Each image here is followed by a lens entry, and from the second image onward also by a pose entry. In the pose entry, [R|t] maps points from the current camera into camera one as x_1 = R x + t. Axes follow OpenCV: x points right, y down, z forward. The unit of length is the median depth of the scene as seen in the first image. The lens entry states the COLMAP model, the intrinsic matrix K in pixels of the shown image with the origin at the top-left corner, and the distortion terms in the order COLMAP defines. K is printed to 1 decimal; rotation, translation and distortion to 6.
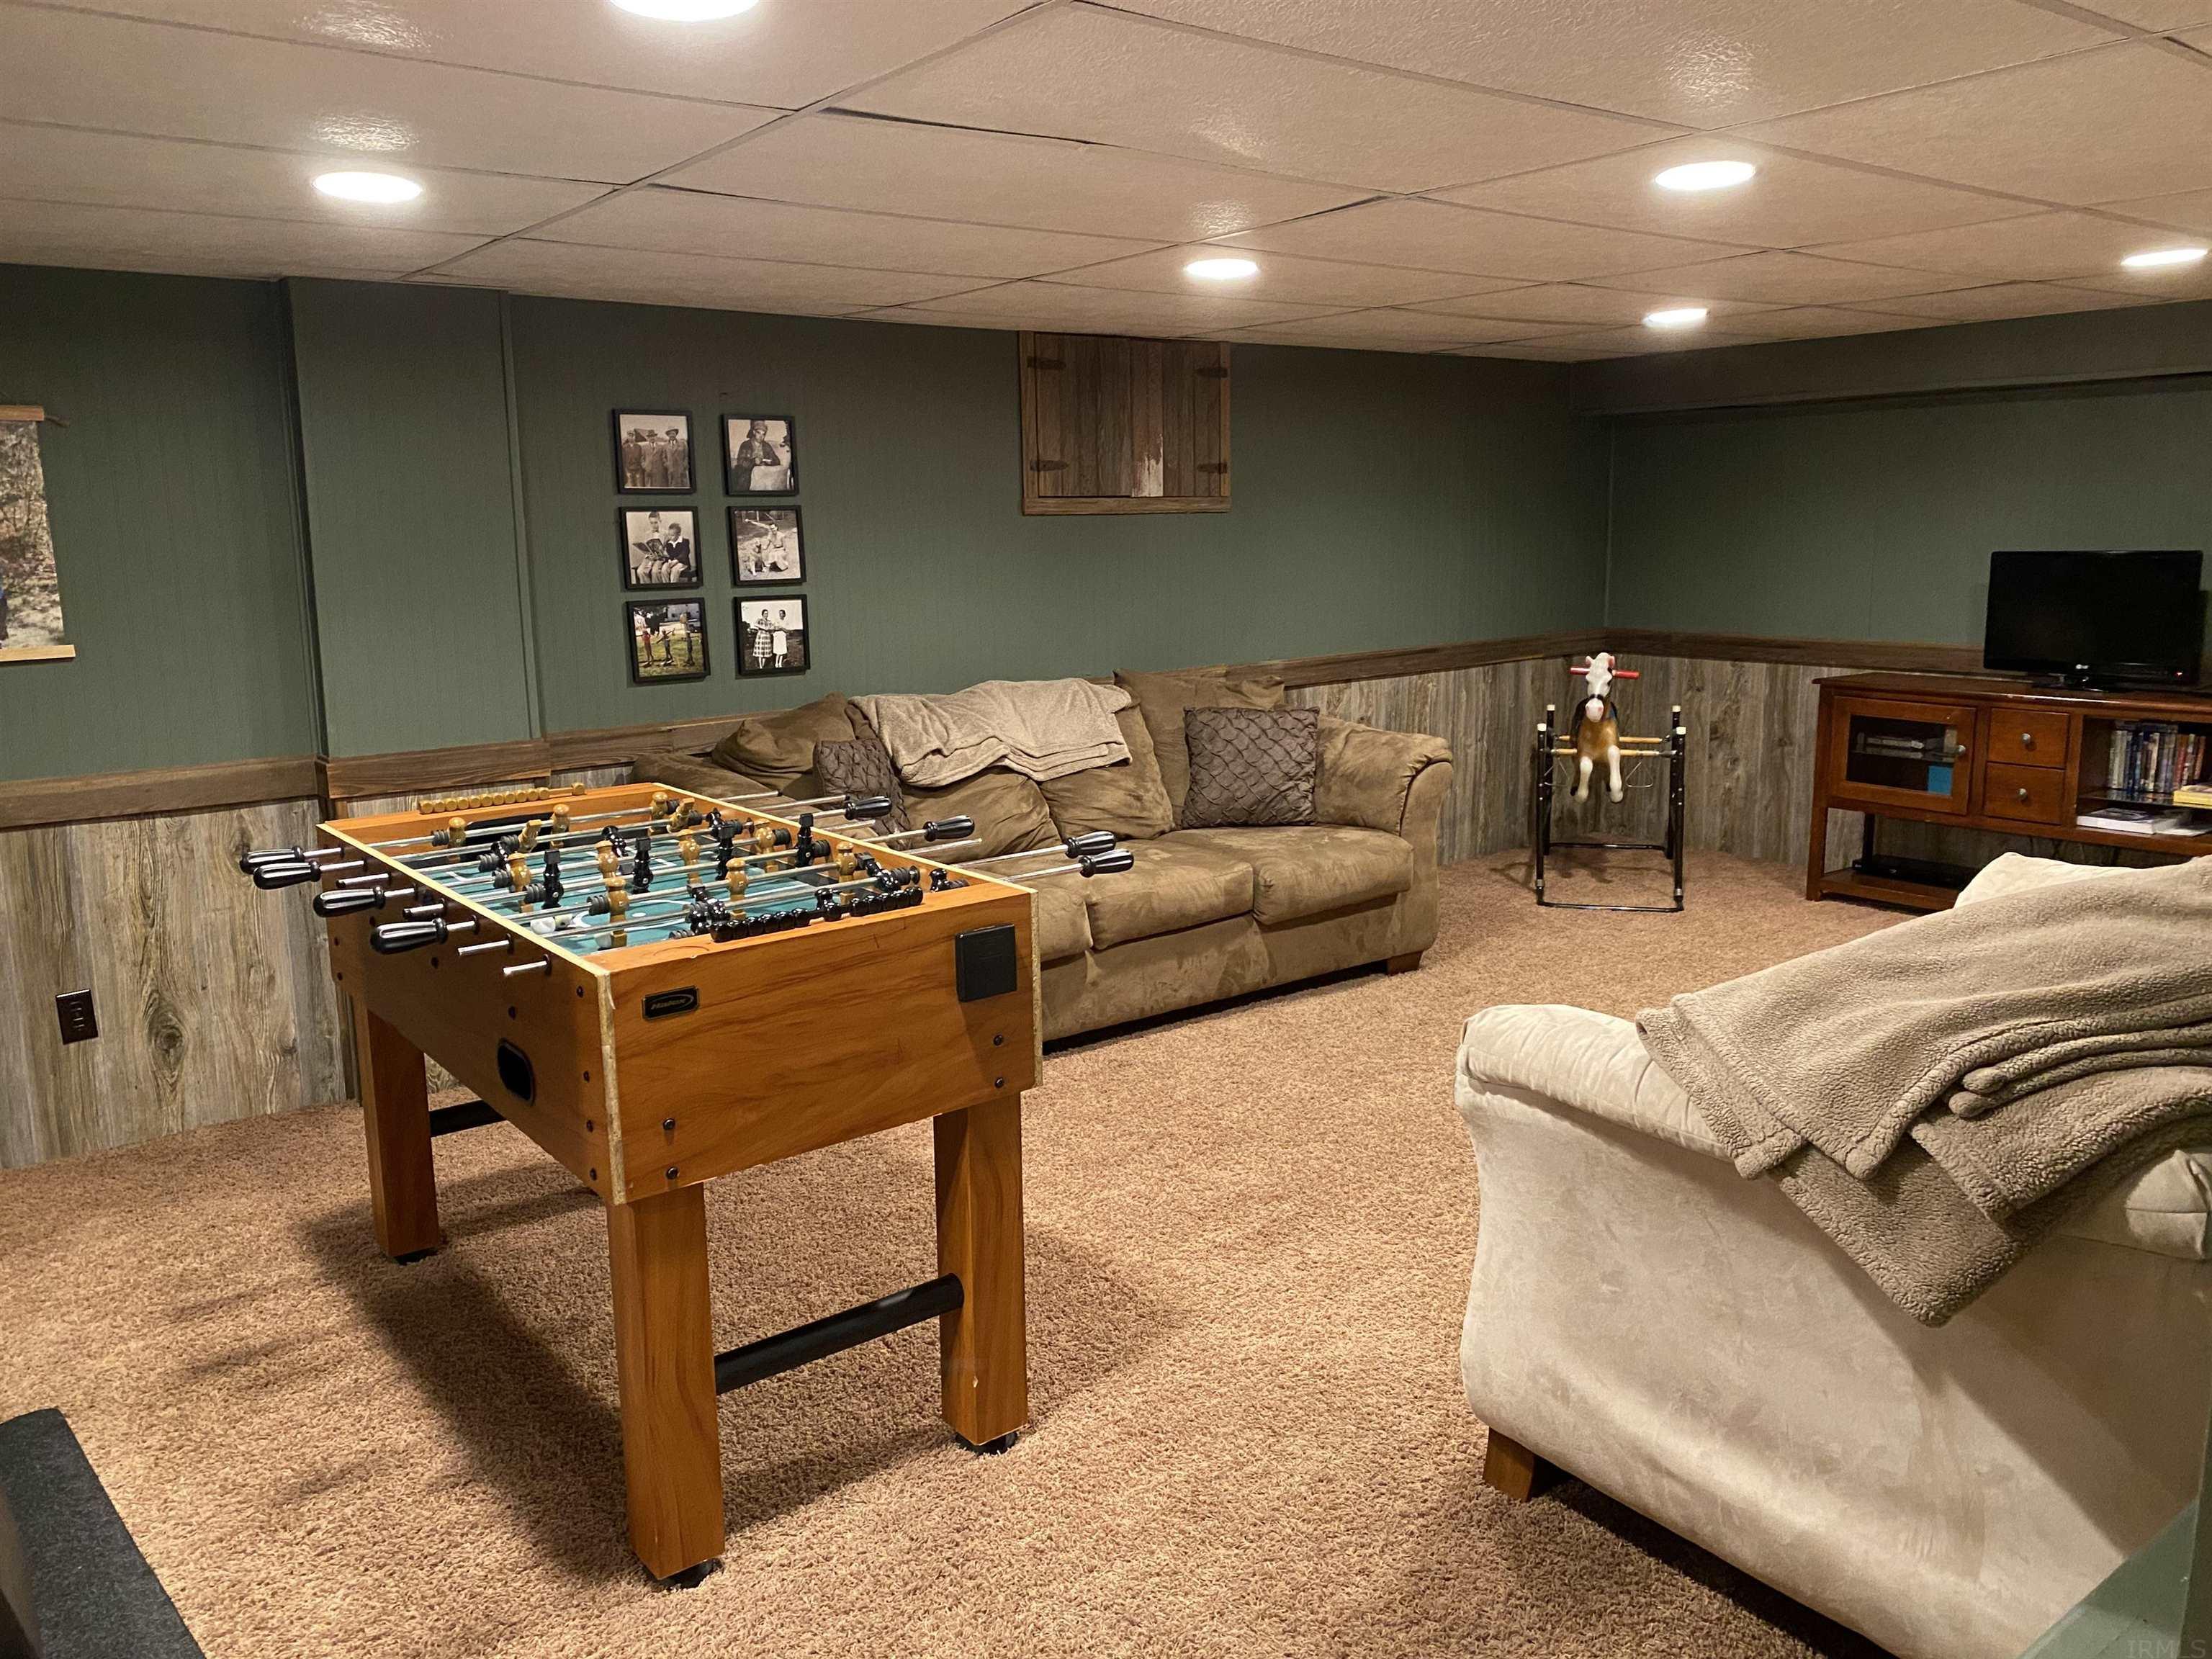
lens RADIAL K [[1684.9, 0, 1099.1], [0, 1684.9, 827.6], [0, 0, 1]] dist [0.016053, -0.003170]
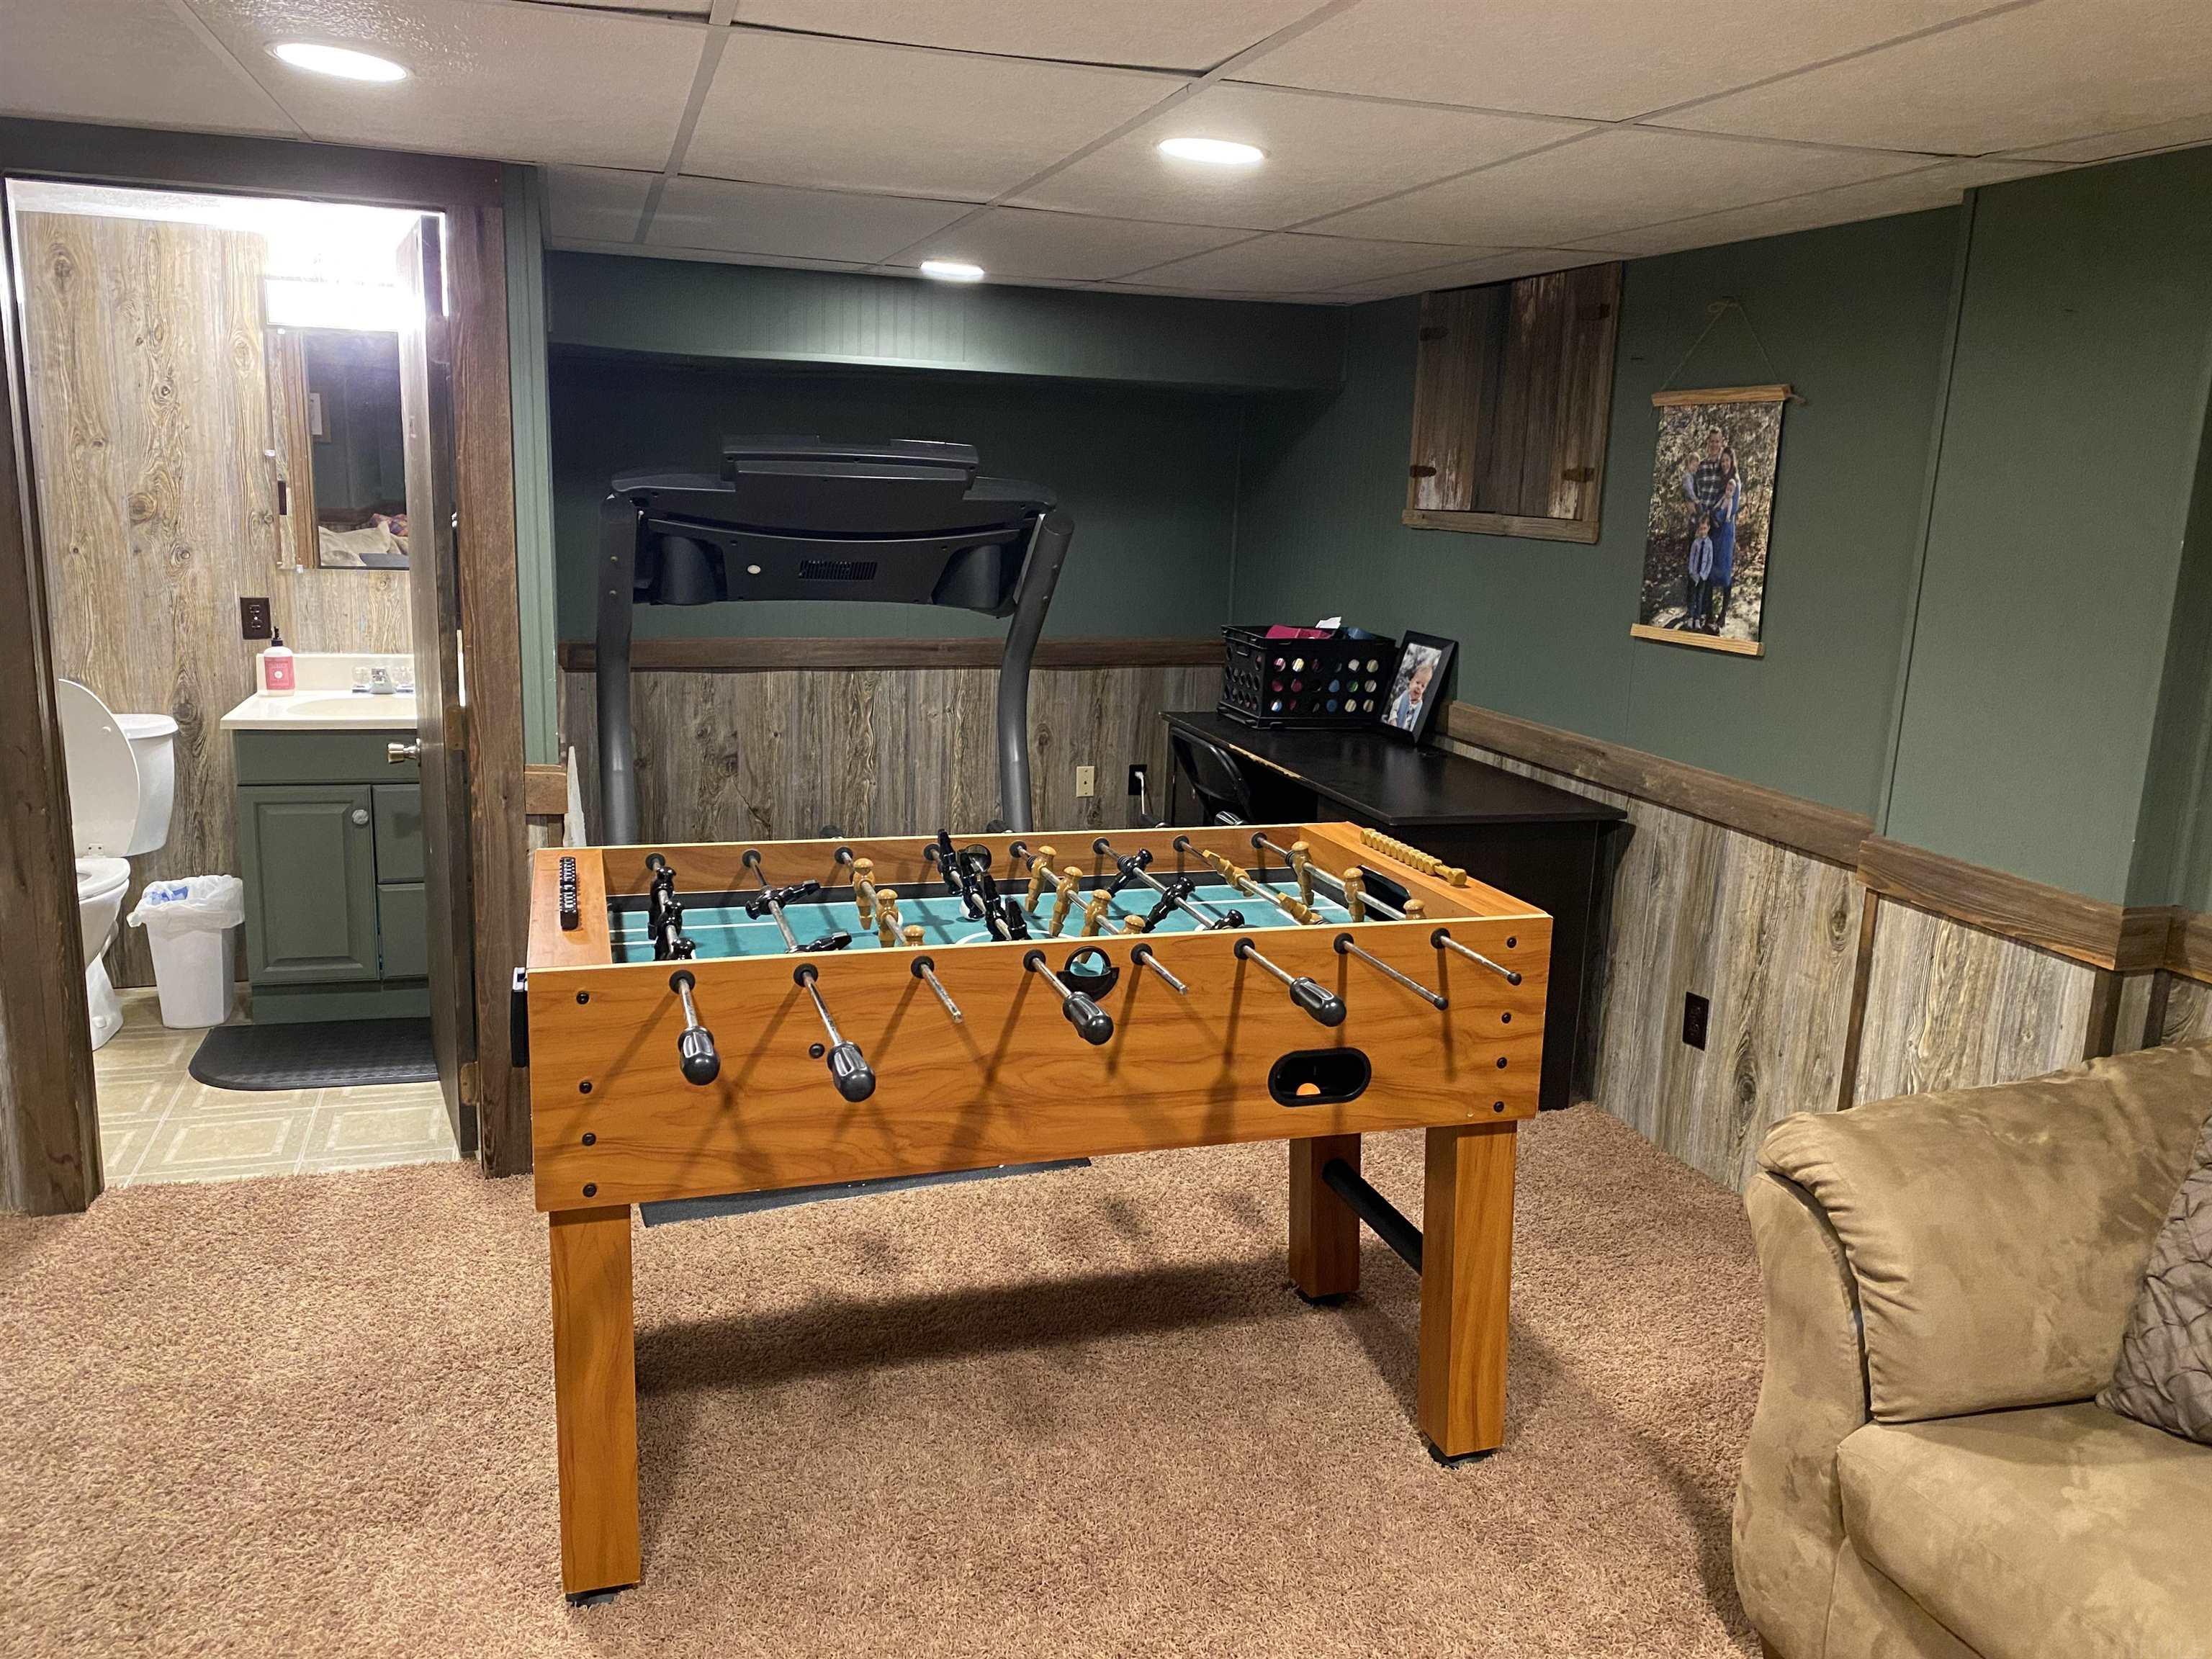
lens RADIAL K [[1684.9, 0, 1099.1], [0, 1684.9, 827.6], [0, 0, 1]] dist [0.016053, -0.003170]
pose [[-0.348140, 0.198837, -0.916113, 0.371926], [-0.206210, 0.937067, 0.281749, -0.191504], [0.914481, 0.287000, -0.285228, 0.926517]]
